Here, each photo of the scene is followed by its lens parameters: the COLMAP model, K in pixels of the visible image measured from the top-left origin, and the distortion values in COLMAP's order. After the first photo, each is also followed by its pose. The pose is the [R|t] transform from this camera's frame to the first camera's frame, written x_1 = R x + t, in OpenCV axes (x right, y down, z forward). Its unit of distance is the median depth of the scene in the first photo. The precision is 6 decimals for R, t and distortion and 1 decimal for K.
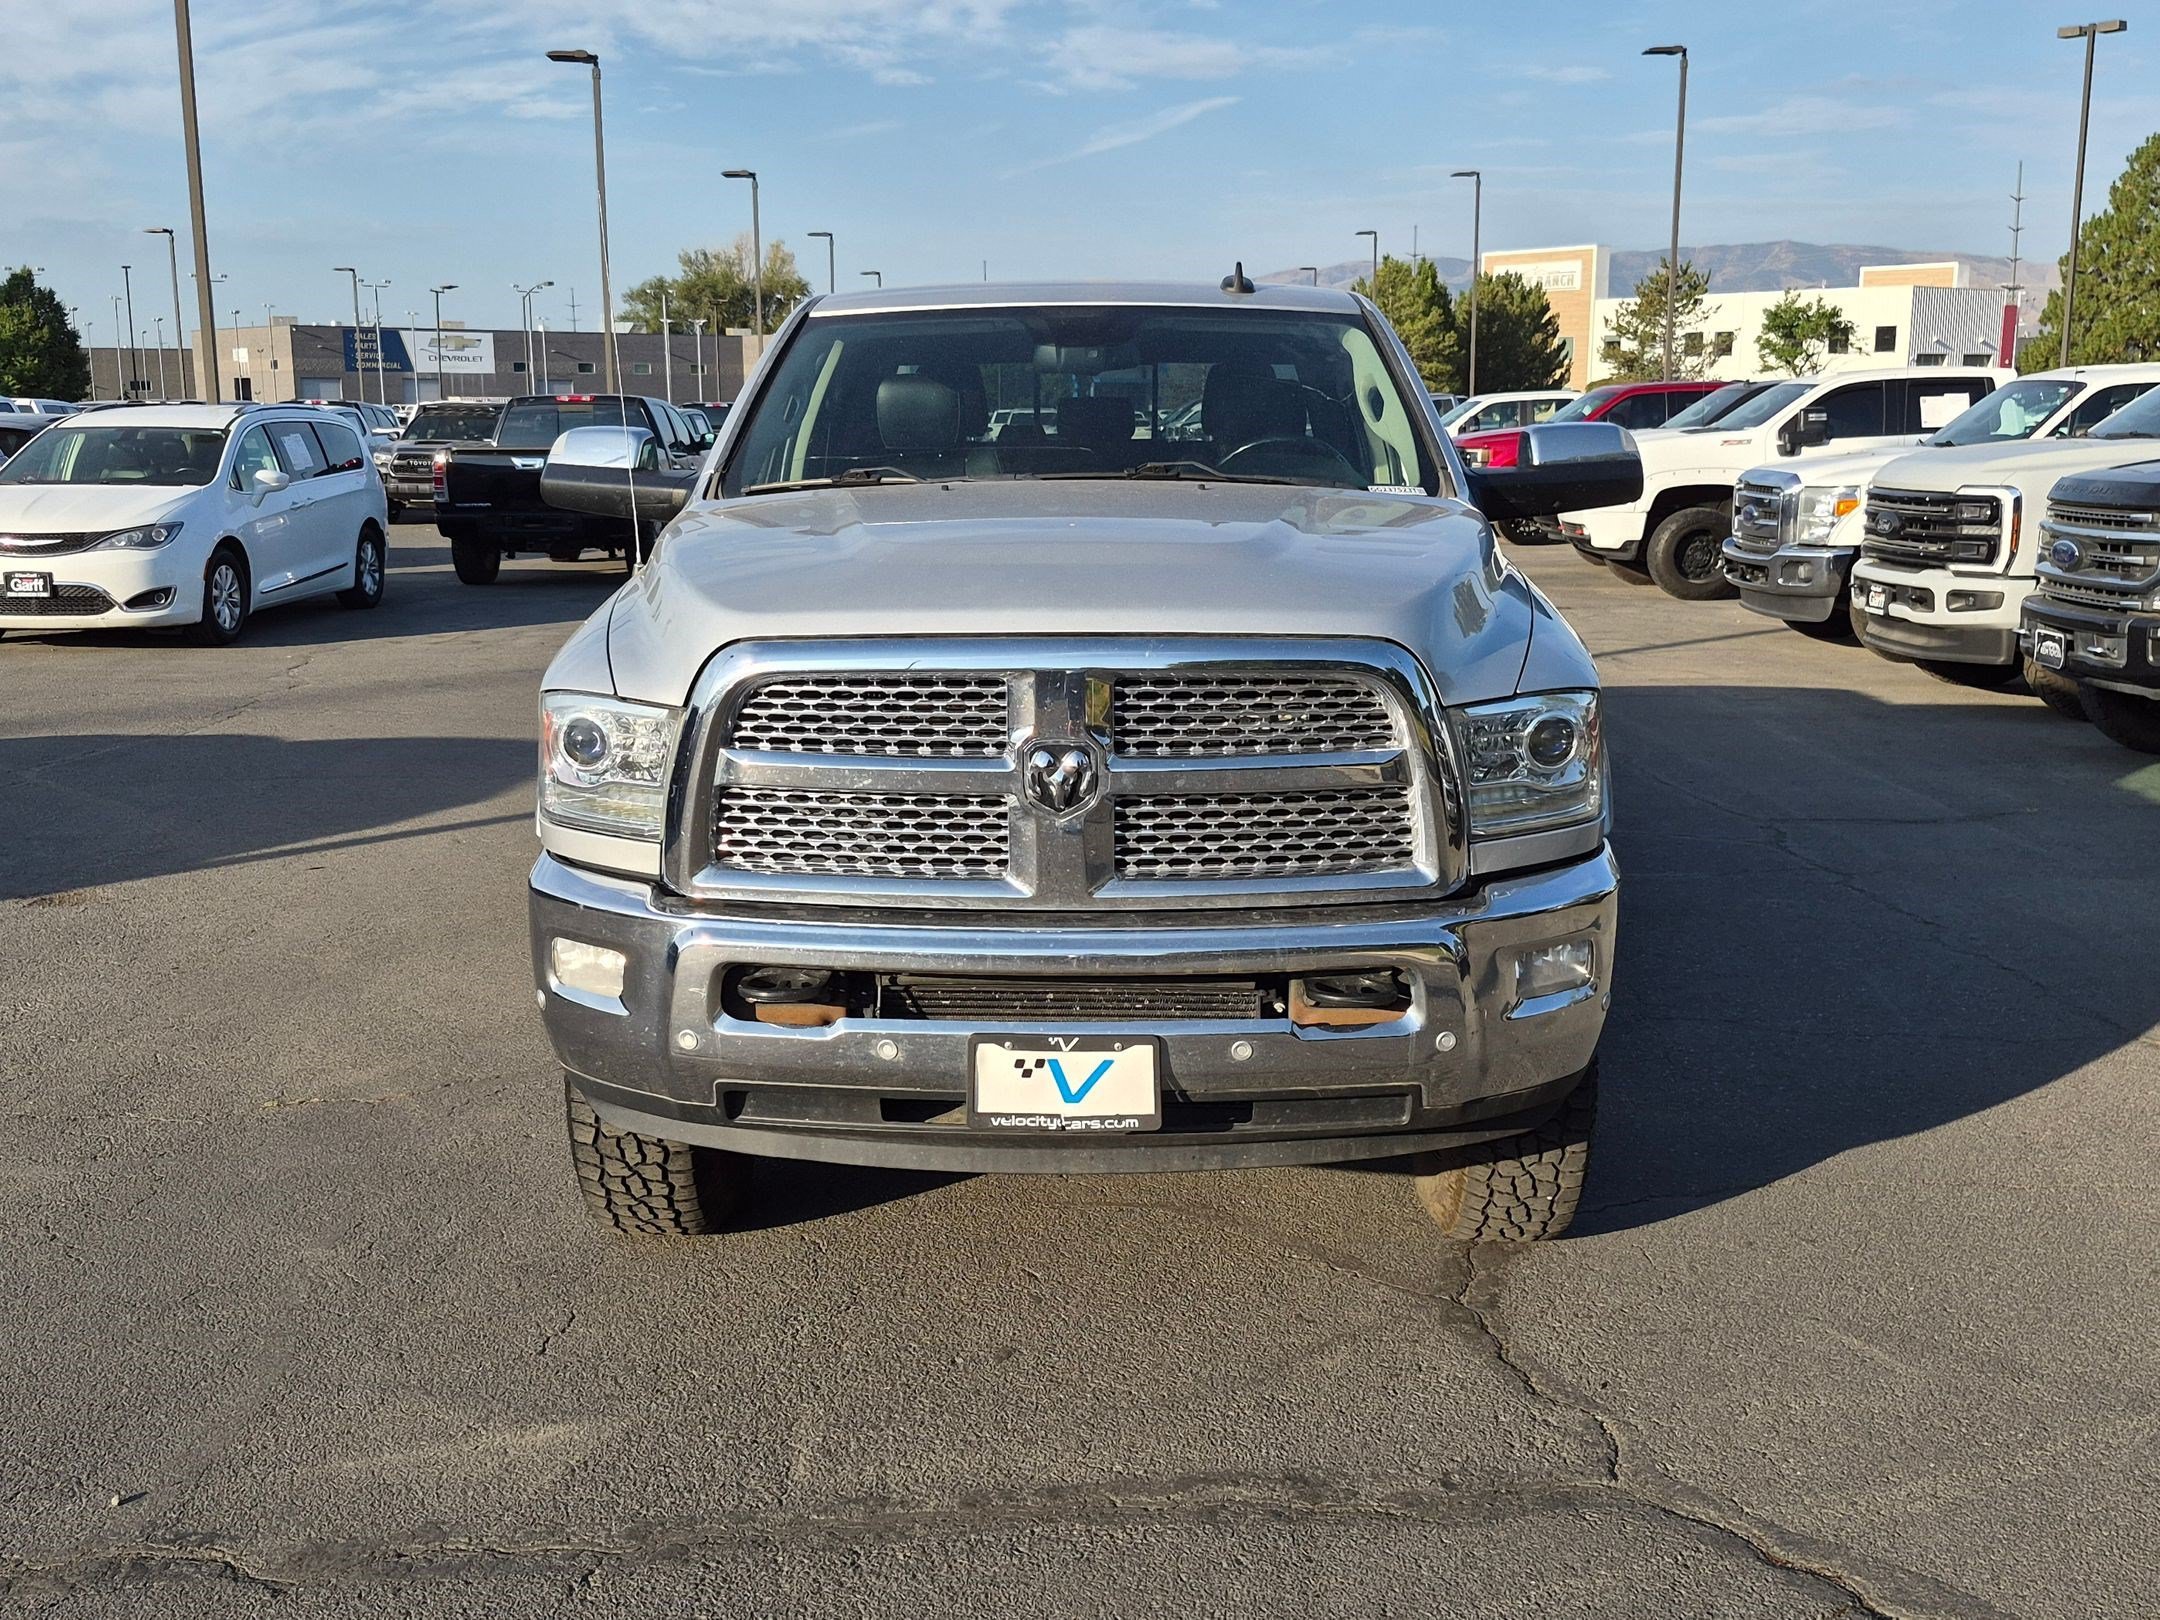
lens RADIAL K [[2220.2, 0, 1039.7], [0, 2220.2, 817.8], [0, 0, 1]] dist [0.149179, -0.263658]
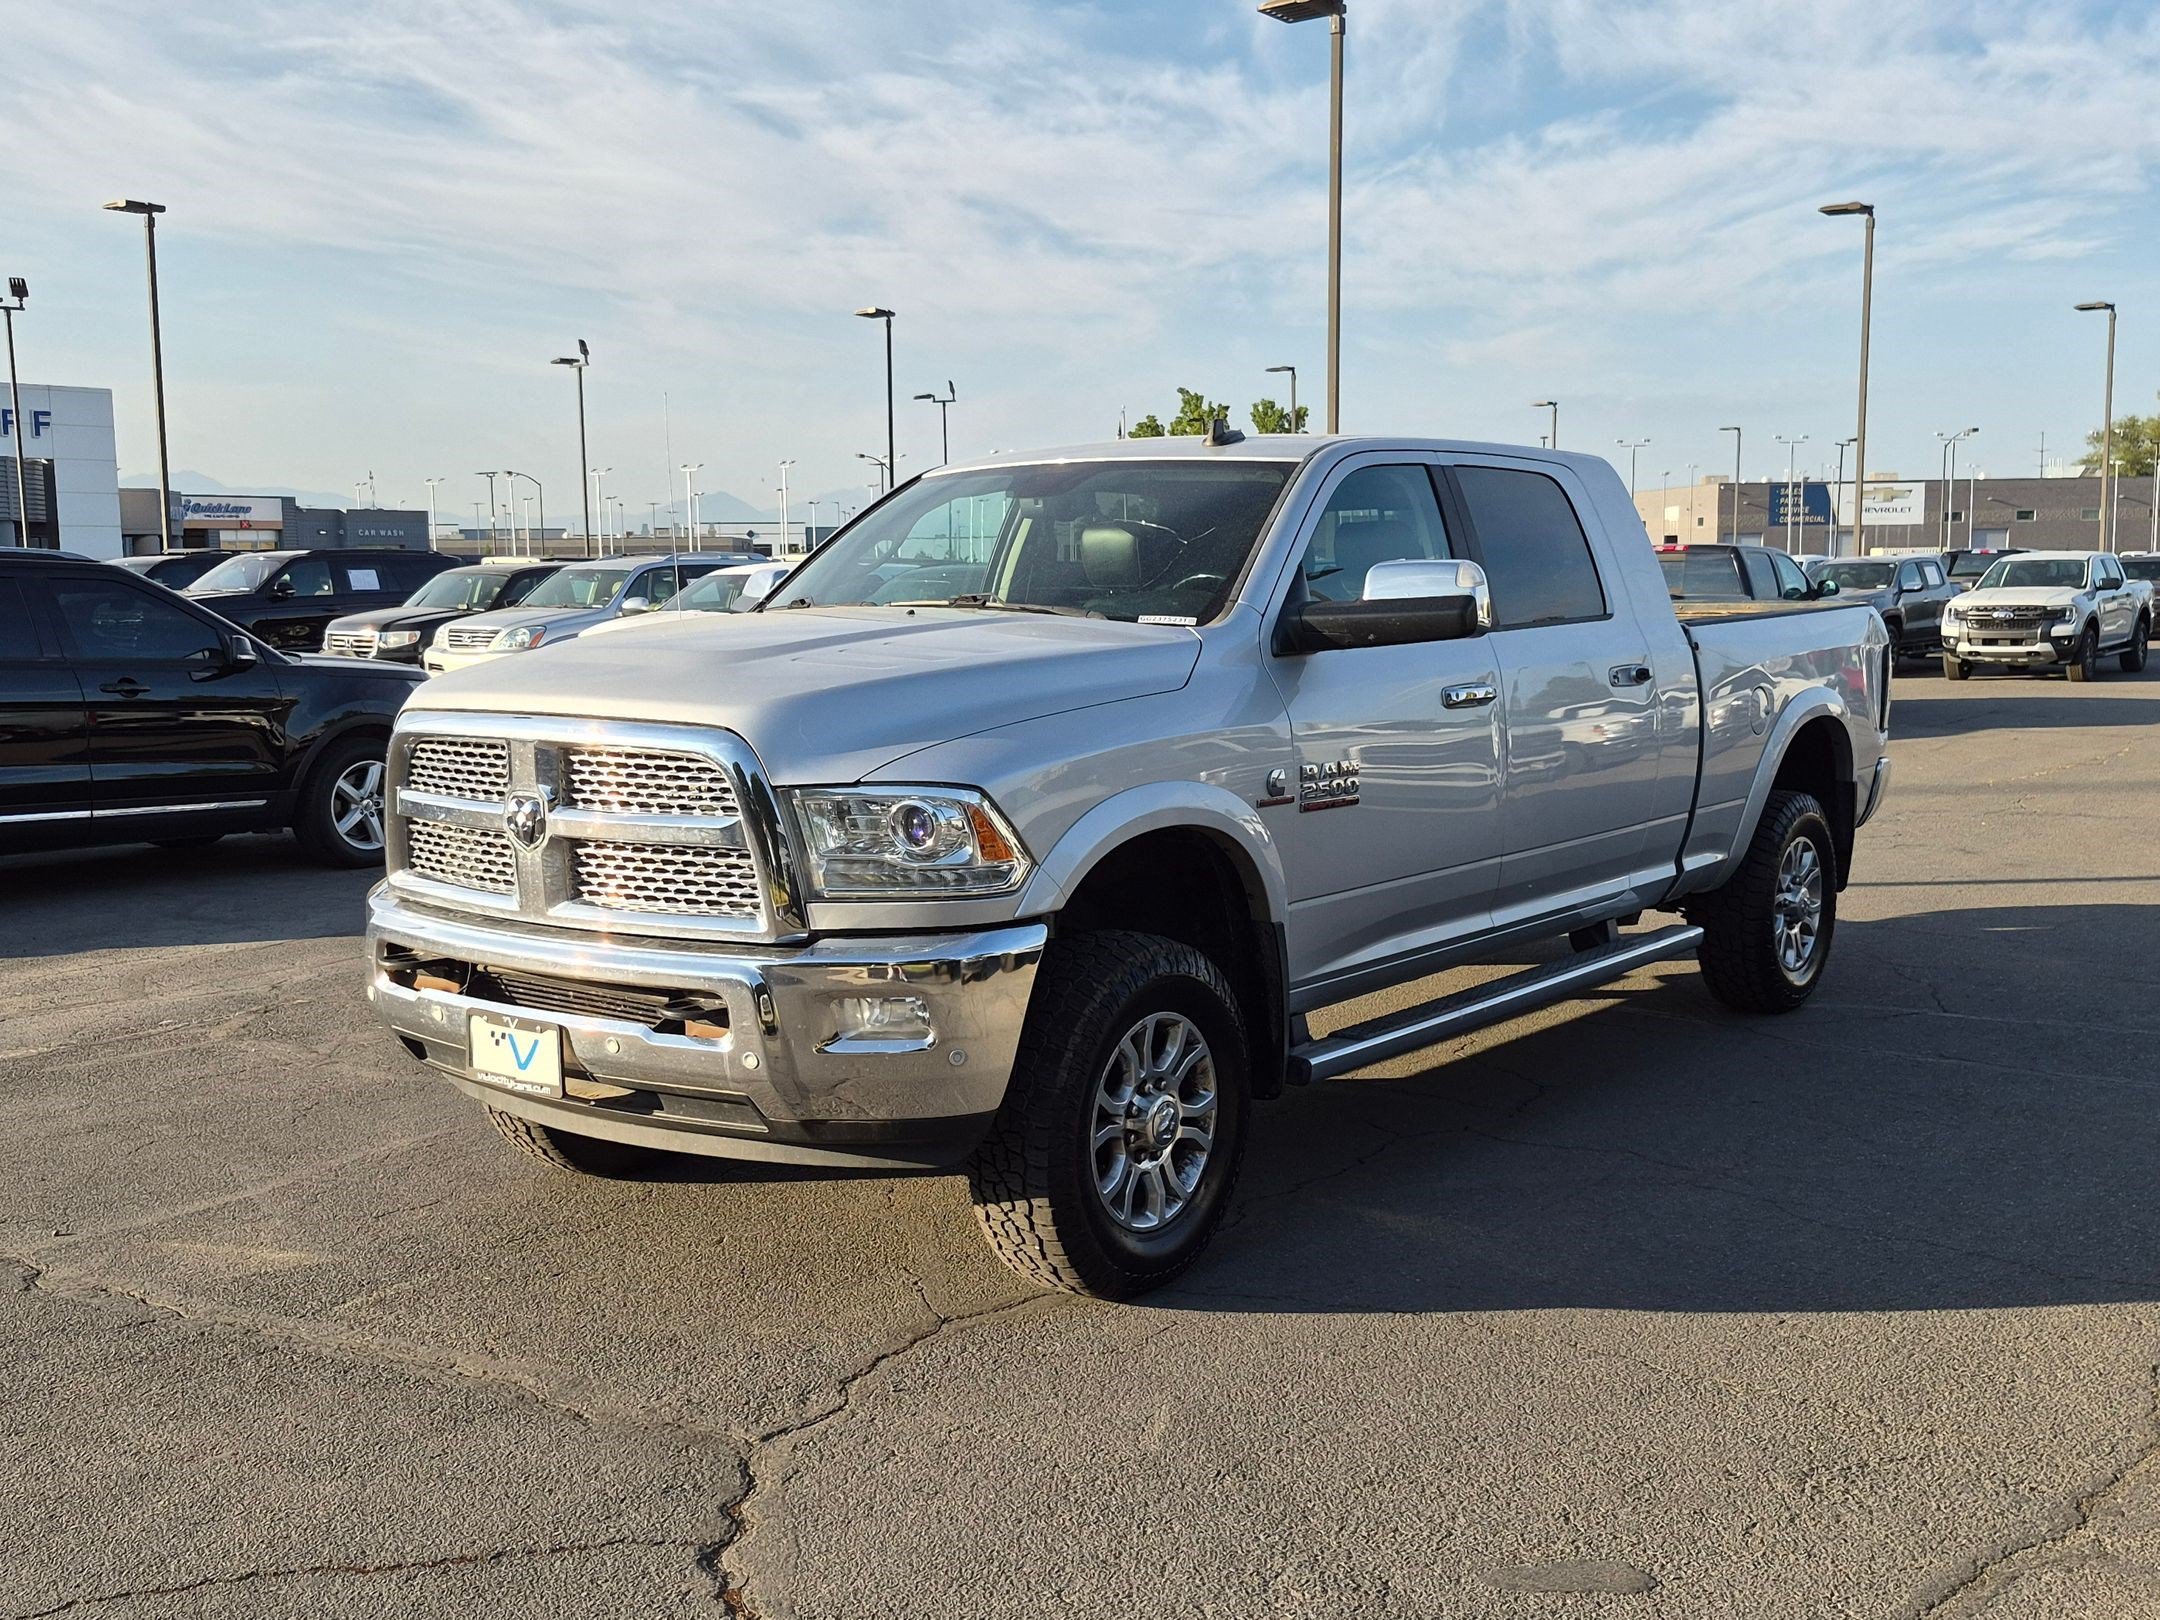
lens RADIAL K [[2220.2, 0, 1039.7], [0, 2220.2, 817.8], [0, 0, 1]] dist [0.149179, -0.263658]
pose [[0.790734, 0.065046, -0.608695, 0.105247], [-0.105754, 0.993904, -0.031171, -0.001043], [0.602956, 0.089020, 0.792792, 0.012674]]
